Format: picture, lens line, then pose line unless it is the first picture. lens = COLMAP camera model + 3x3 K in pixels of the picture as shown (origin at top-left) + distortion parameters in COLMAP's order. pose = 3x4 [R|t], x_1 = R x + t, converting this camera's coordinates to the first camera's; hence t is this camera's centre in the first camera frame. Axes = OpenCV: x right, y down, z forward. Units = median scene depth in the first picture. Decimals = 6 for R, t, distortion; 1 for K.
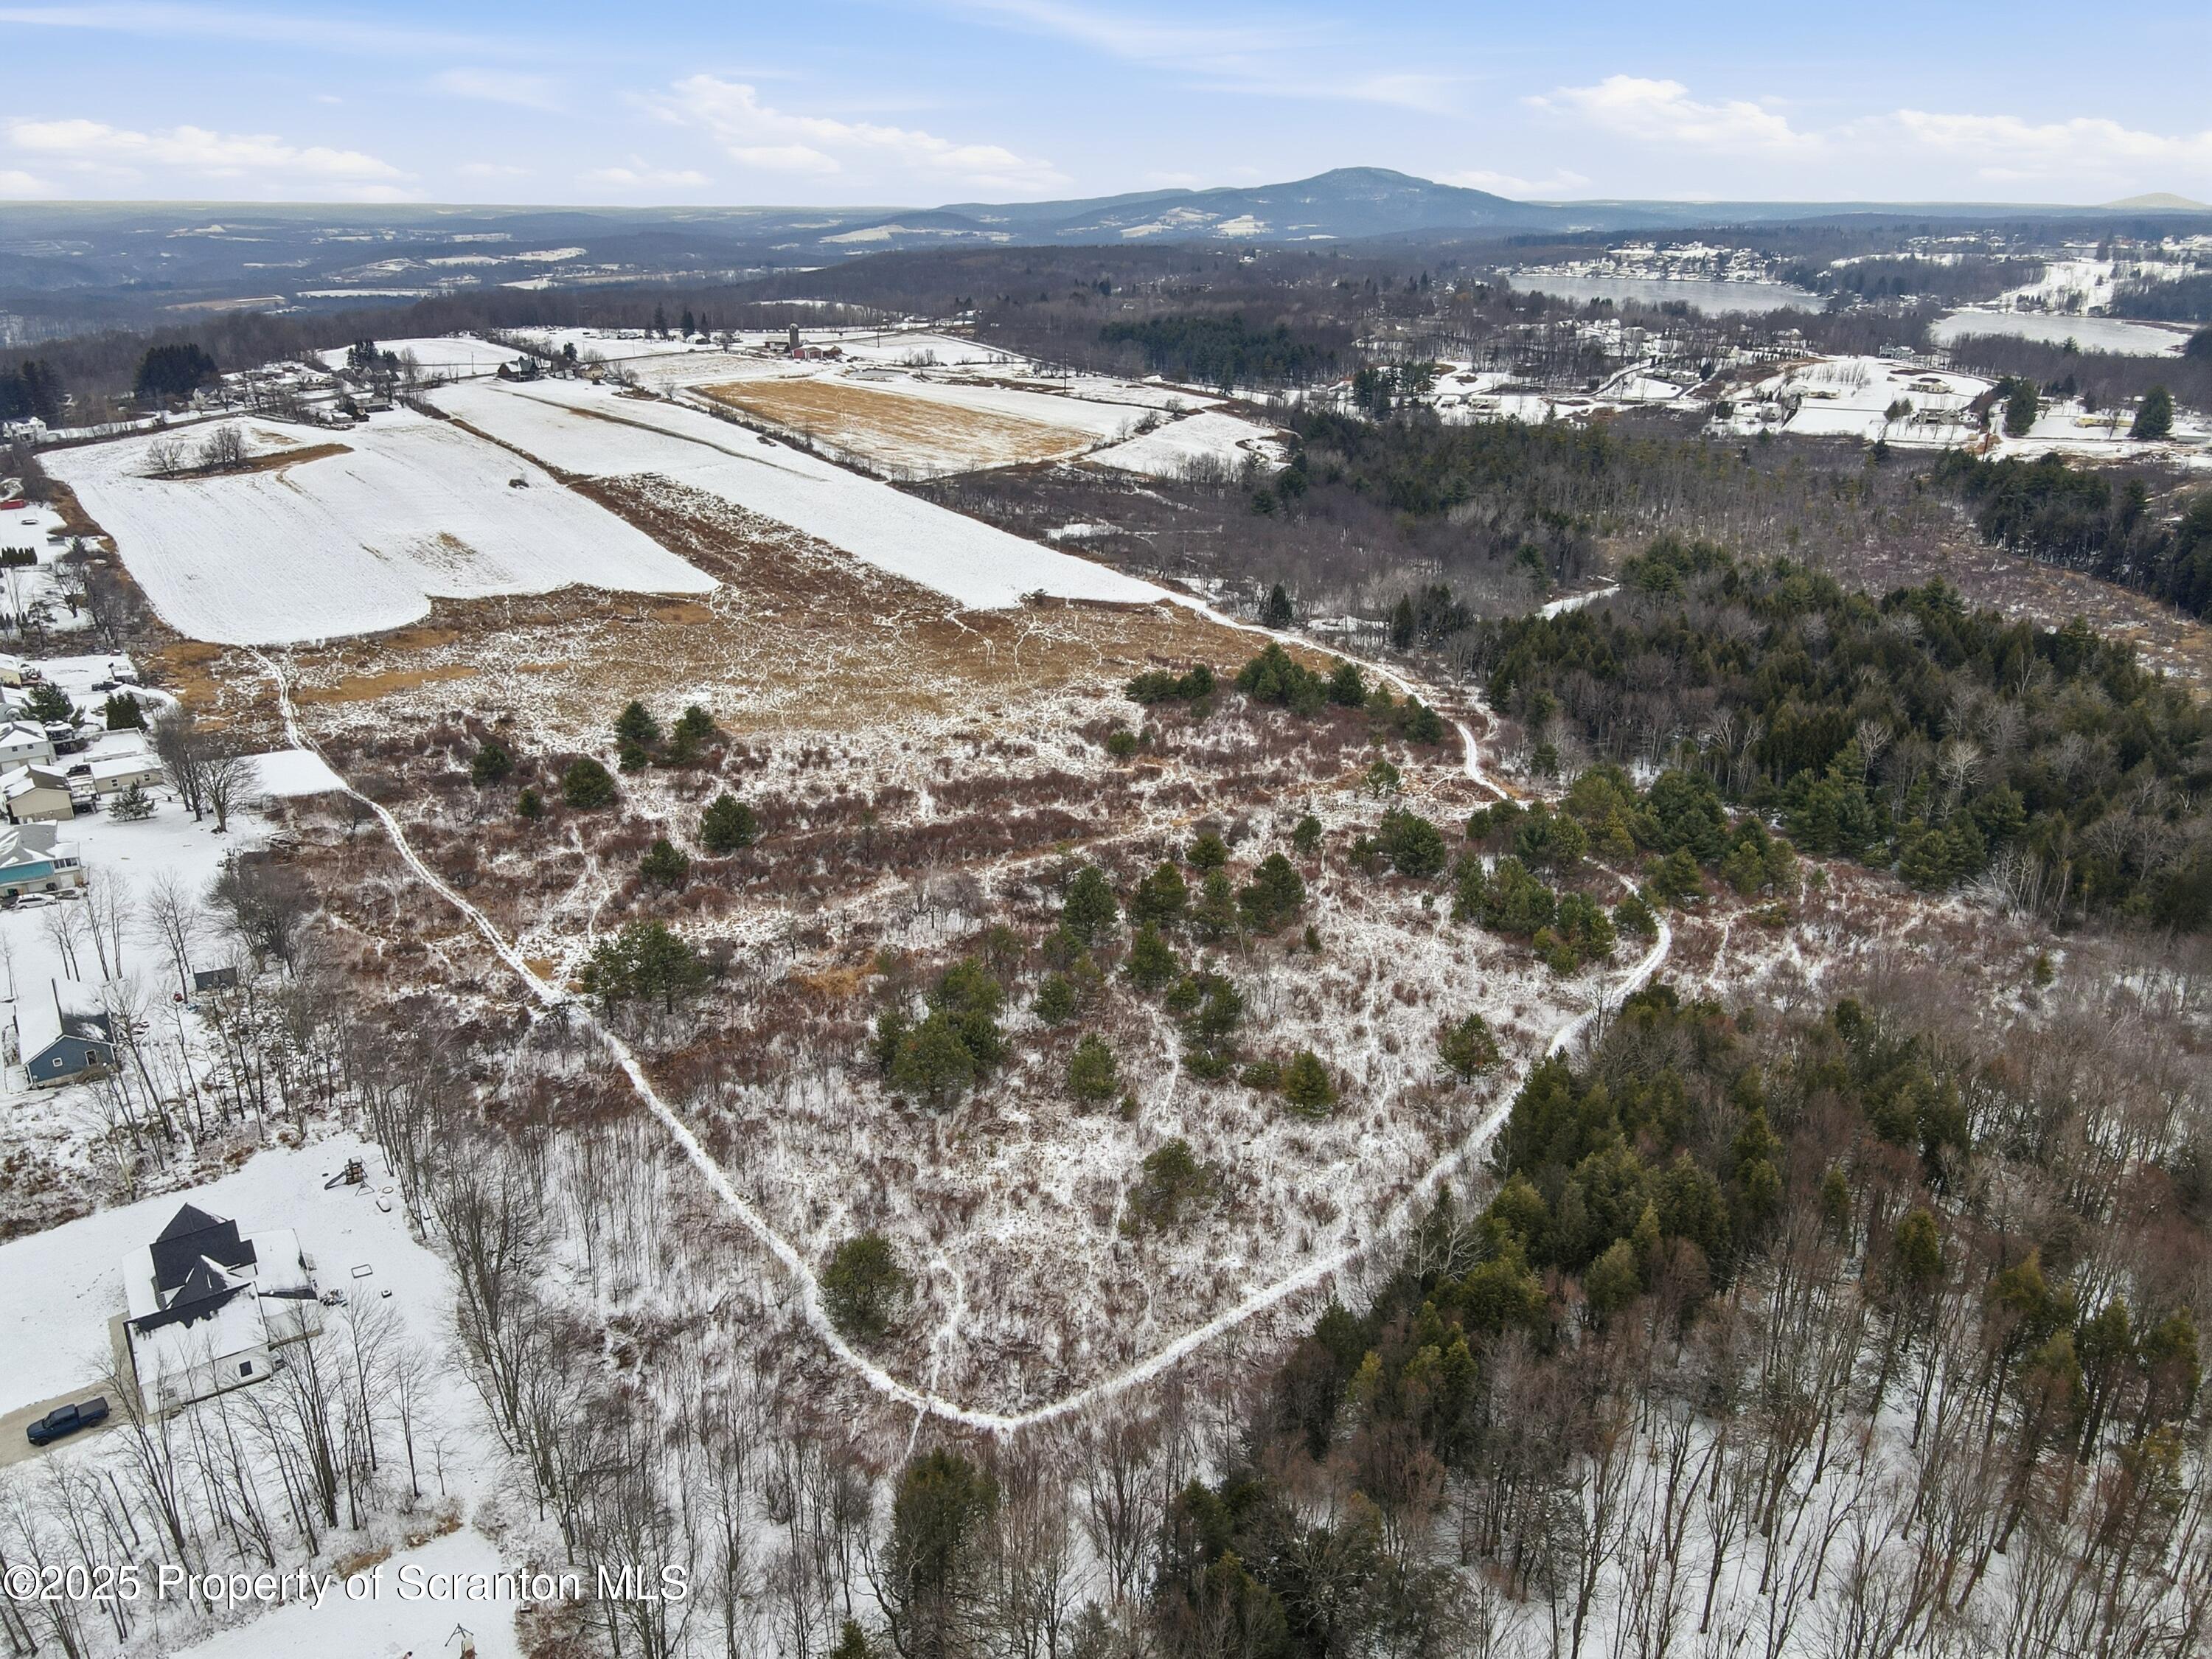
lens RADIAL K [[1602.7, 0, 1106.0], [0, 1602.7, 829.5], [0, 0, 1]] dist [0.017584, 0.009174]
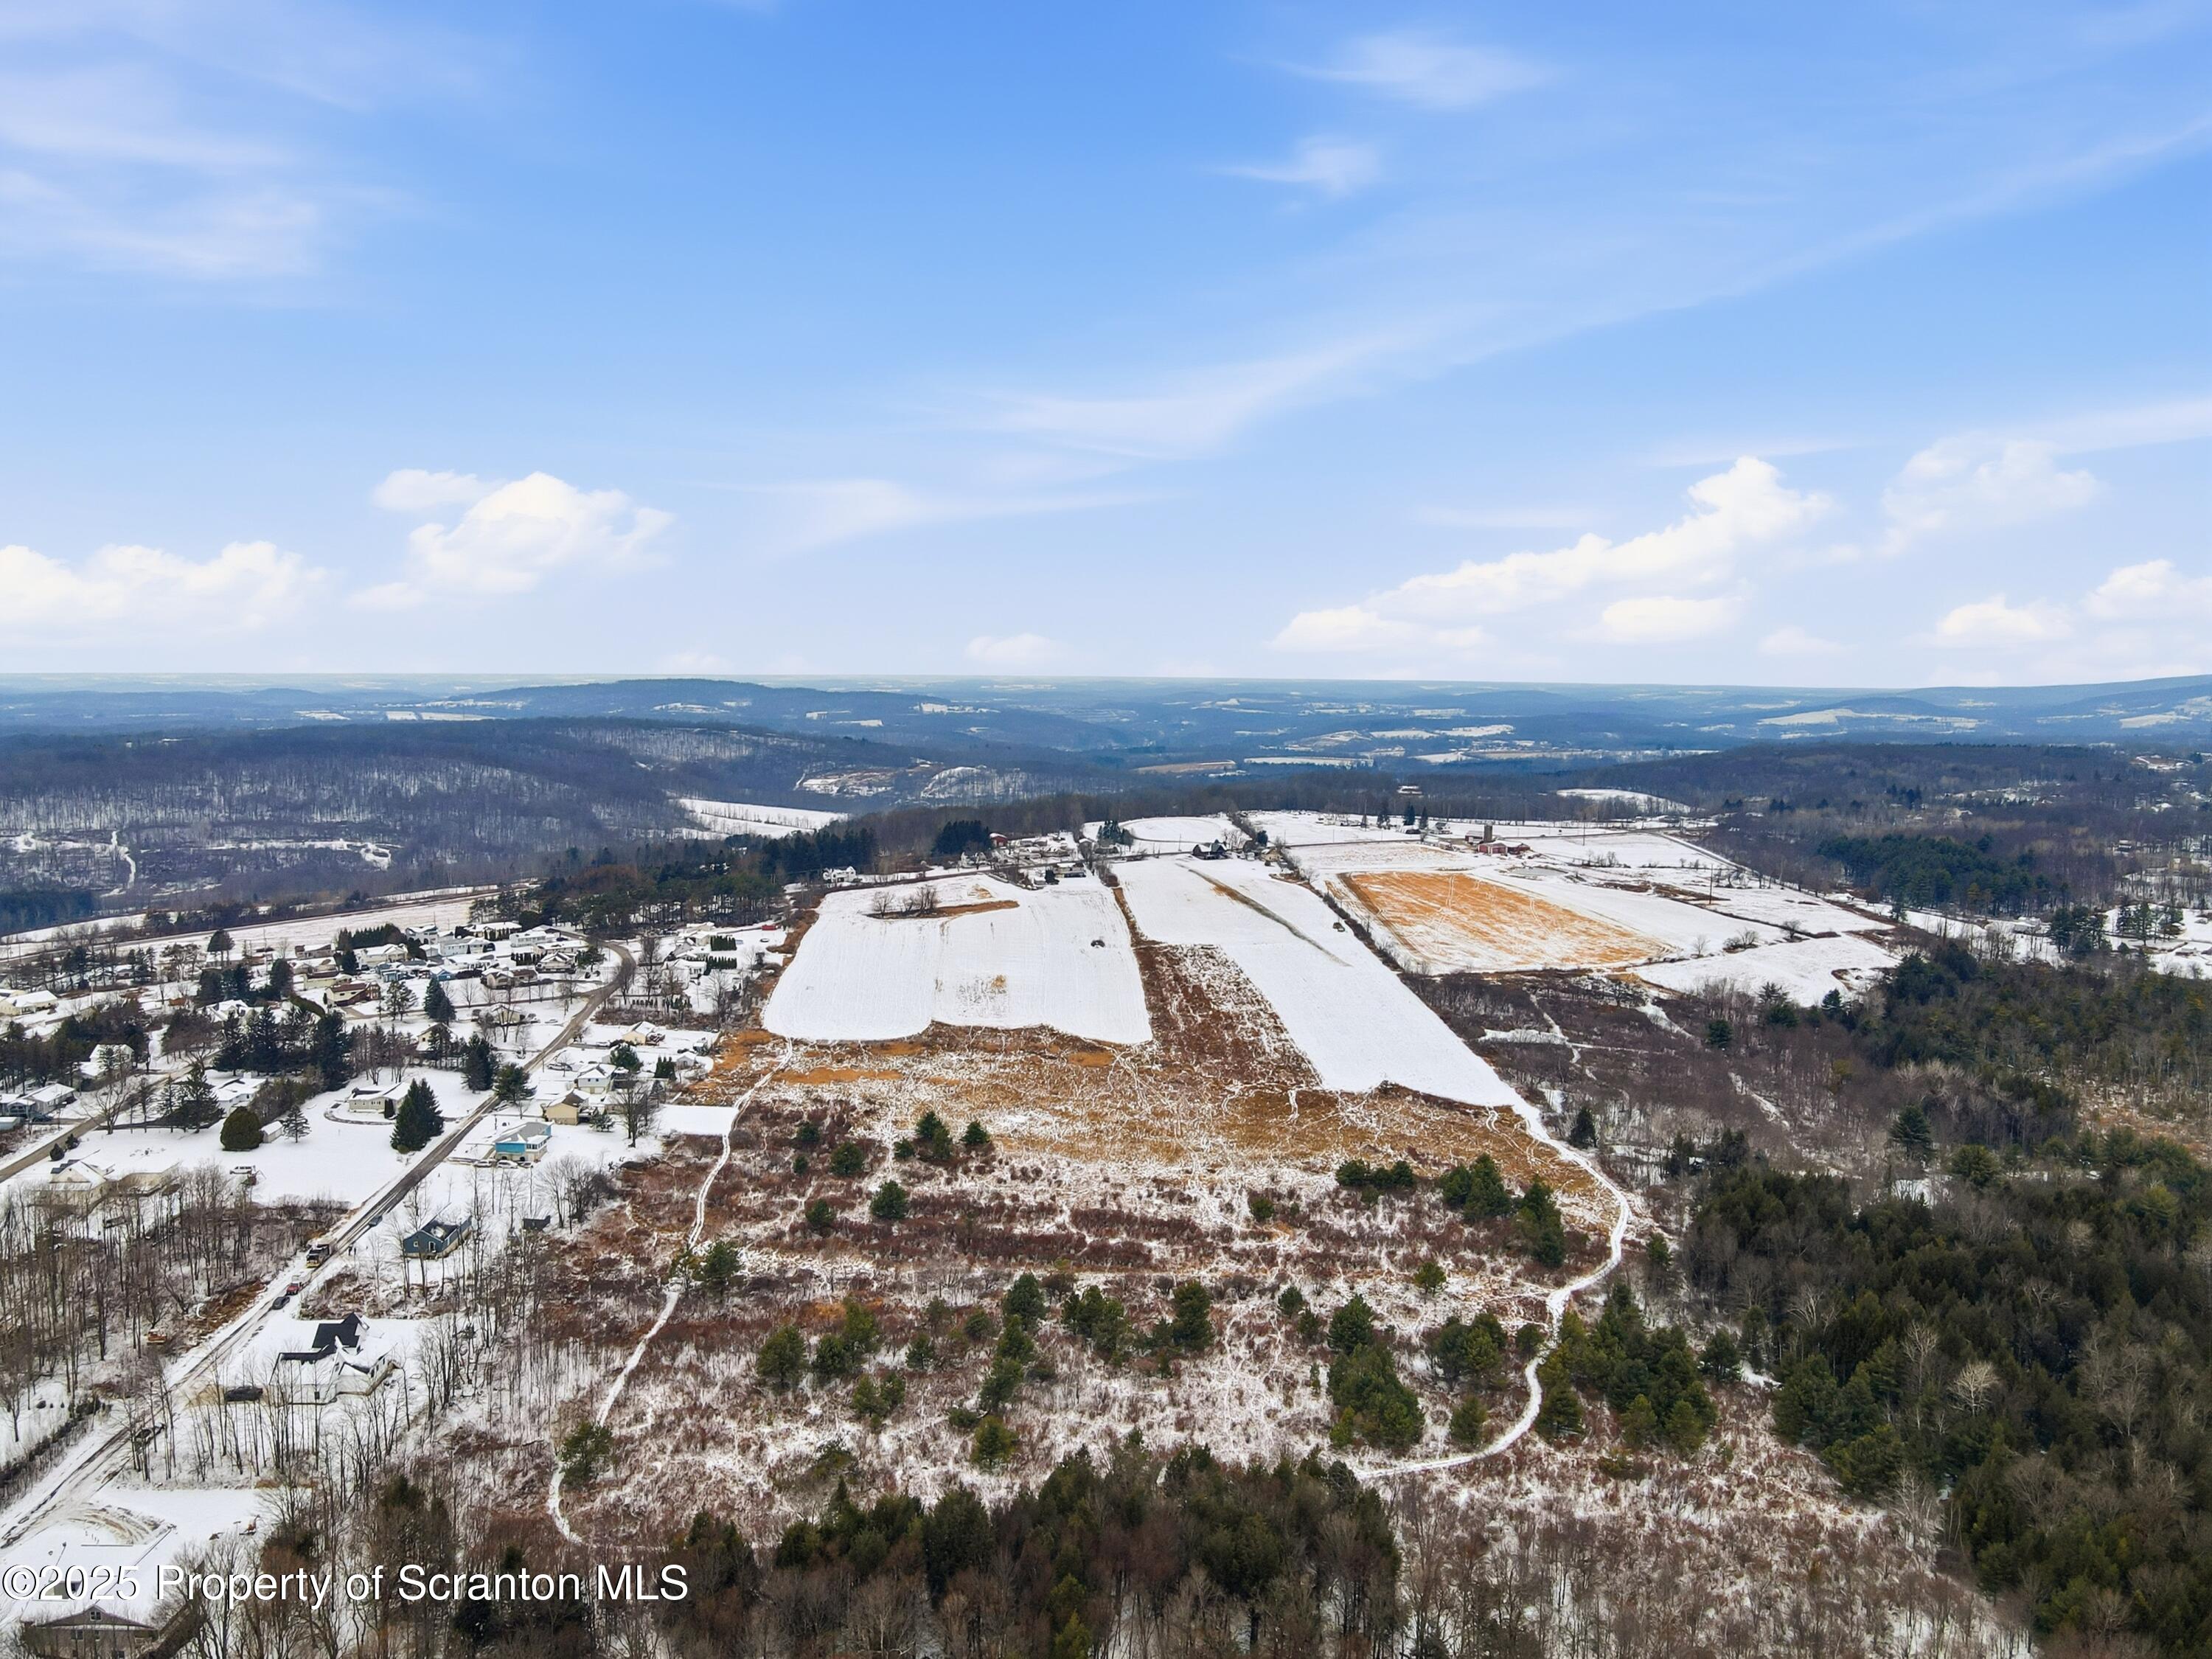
lens RADIAL K [[1602.7, 0, 1106.0], [0, 1602.7, 829.5], [0, 0, 1]] dist [0.017584, 0.009174]
pose [[0.848924, 0.062424, -0.524816, 0.527605], [-0.205189, 0.954037, -0.218429, -0.037161], [0.487059, 0.293116, 0.822713, -0.145457]]
